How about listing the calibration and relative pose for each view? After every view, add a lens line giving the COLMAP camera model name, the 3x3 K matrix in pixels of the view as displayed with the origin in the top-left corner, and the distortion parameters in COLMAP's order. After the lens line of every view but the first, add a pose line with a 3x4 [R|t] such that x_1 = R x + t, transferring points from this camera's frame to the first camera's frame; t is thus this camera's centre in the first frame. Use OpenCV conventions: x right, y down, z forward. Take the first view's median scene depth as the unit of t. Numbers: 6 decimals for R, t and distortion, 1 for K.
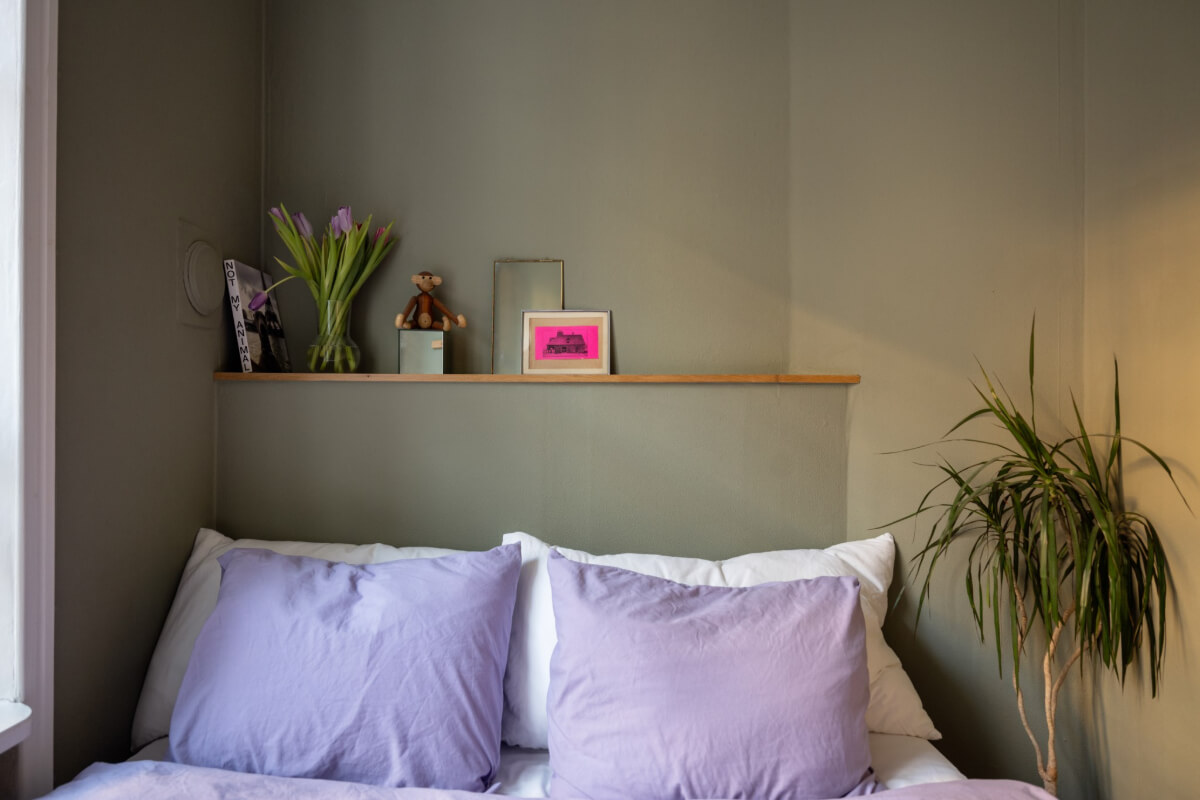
lens RADIAL K [[804.5, 0, 593.4], [0, 804.5, 407.1], [0, 0, 1]] dist [-0.001092, -0.000356]
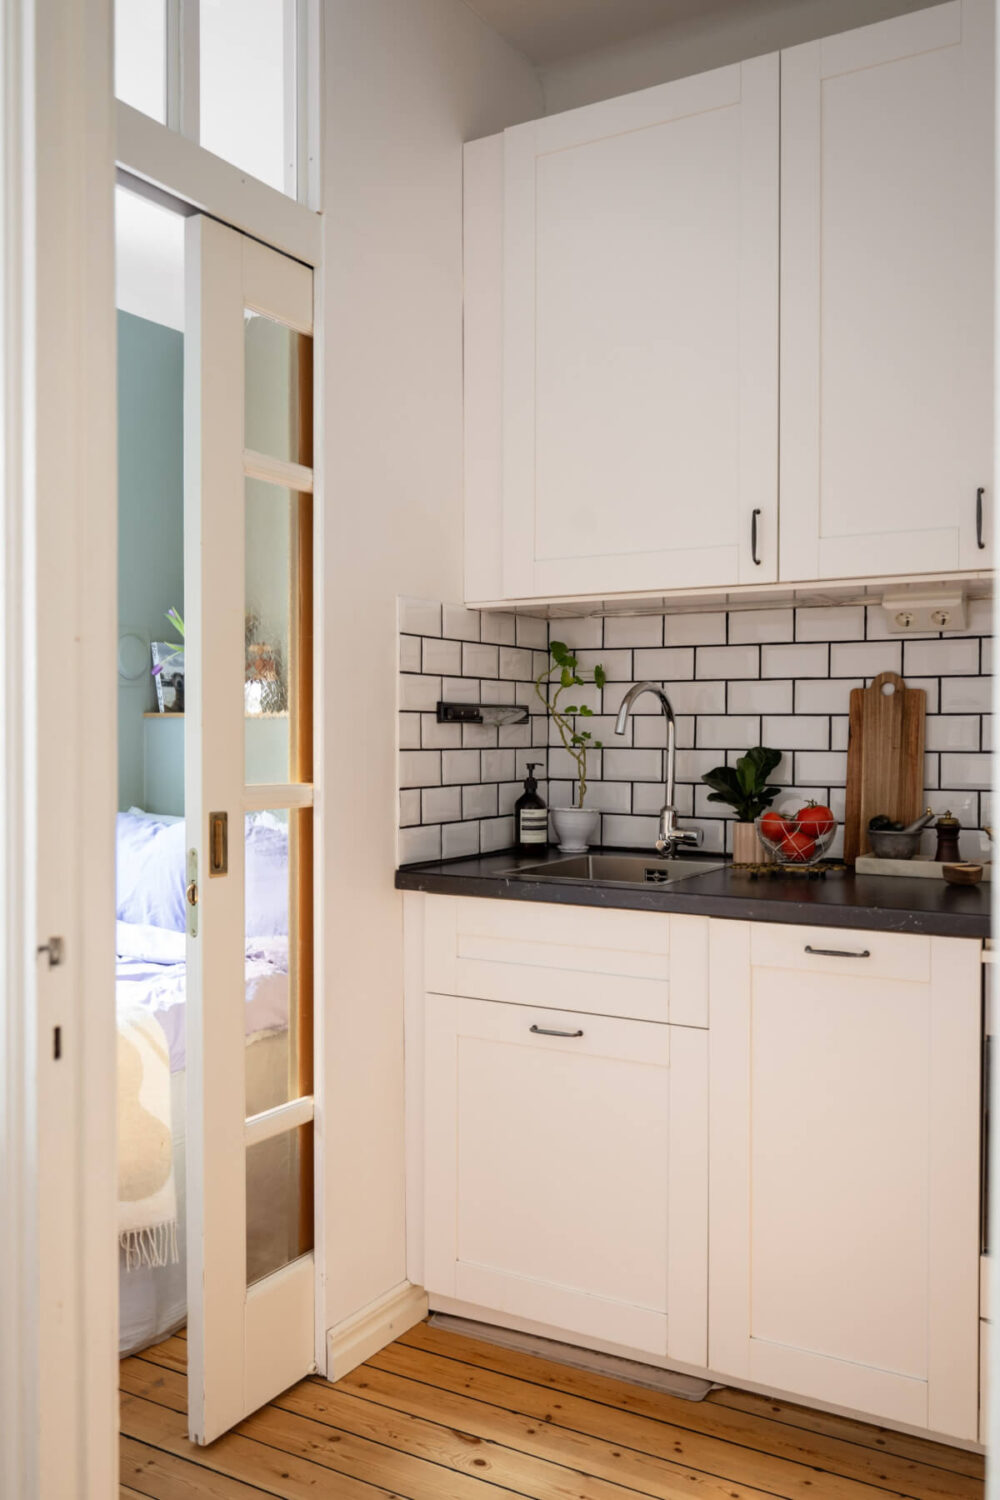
lens RADIAL K [[1248.4, 0, 490.1], [0, 1248.4, 763.9], [0, 0, 1]] dist [0.005493, -0.004716]
pose [[0.854899, 0.012351, -0.518647, 1.451576], [0.001227, 0.999666, 0.025828, -0.003460], [0.518793, -0.022717, 0.854598, -0.811090]]
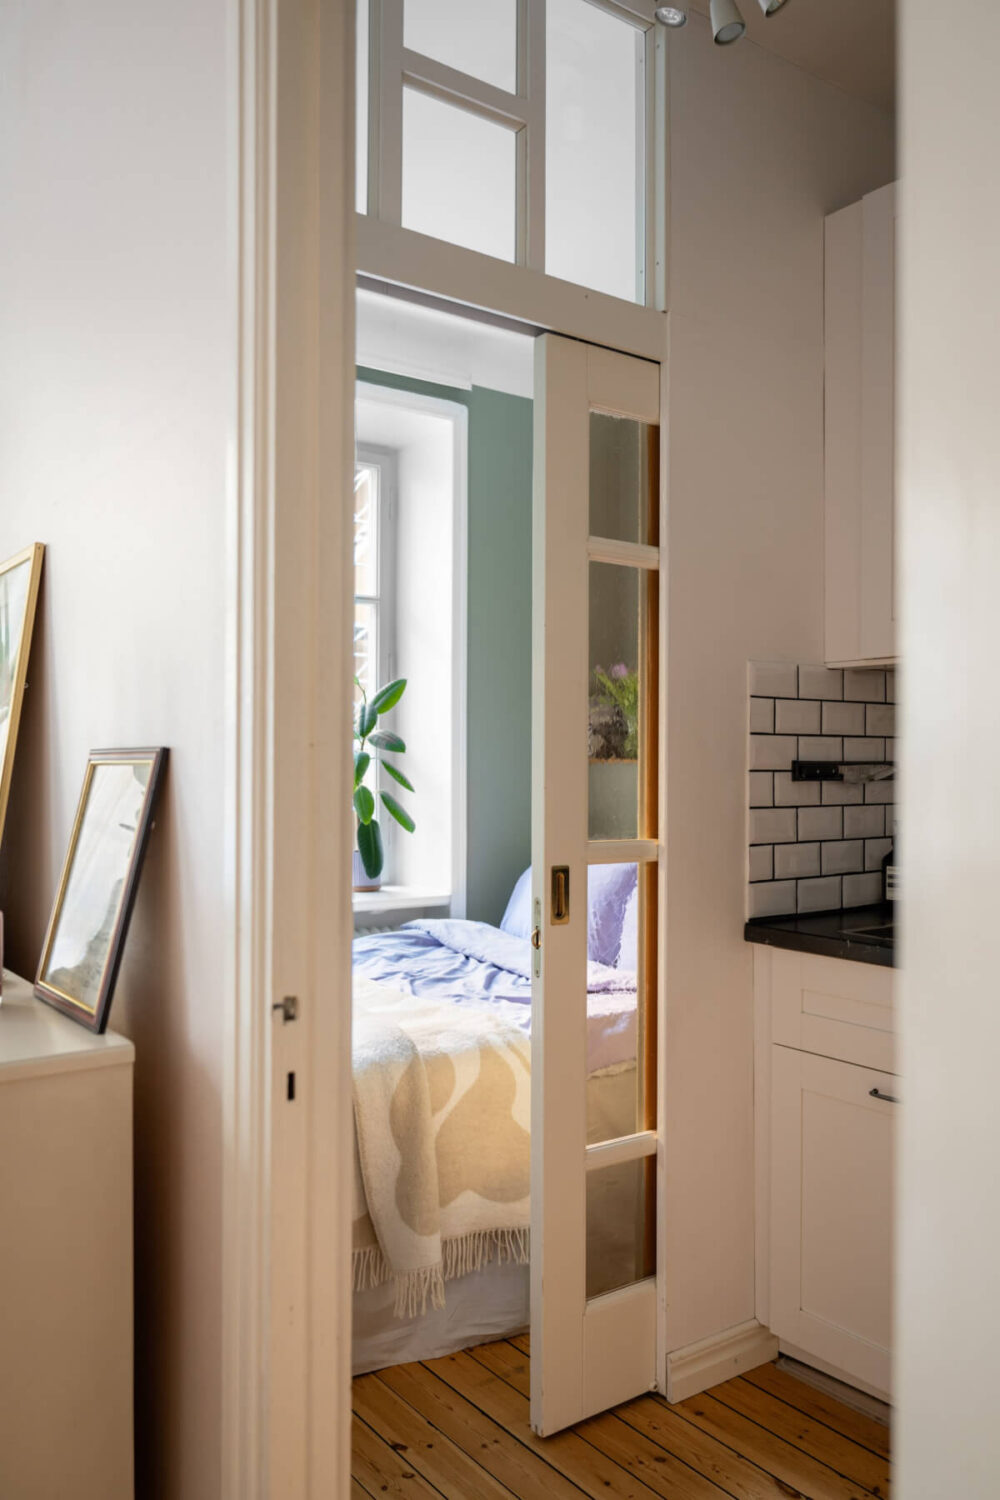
lens RADIAL K [[1162.1, 0, 484.9], [0, 1162.1, 770.9], [0, 0, 1]] dist [-0.007453, 0.015607]
pose [[0.582175, 0.011777, -0.812978, 1.563045], [-0.003604, 0.999923, 0.011904, -0.041476], [0.813056, -0.004000, 0.582172, -0.707696]]
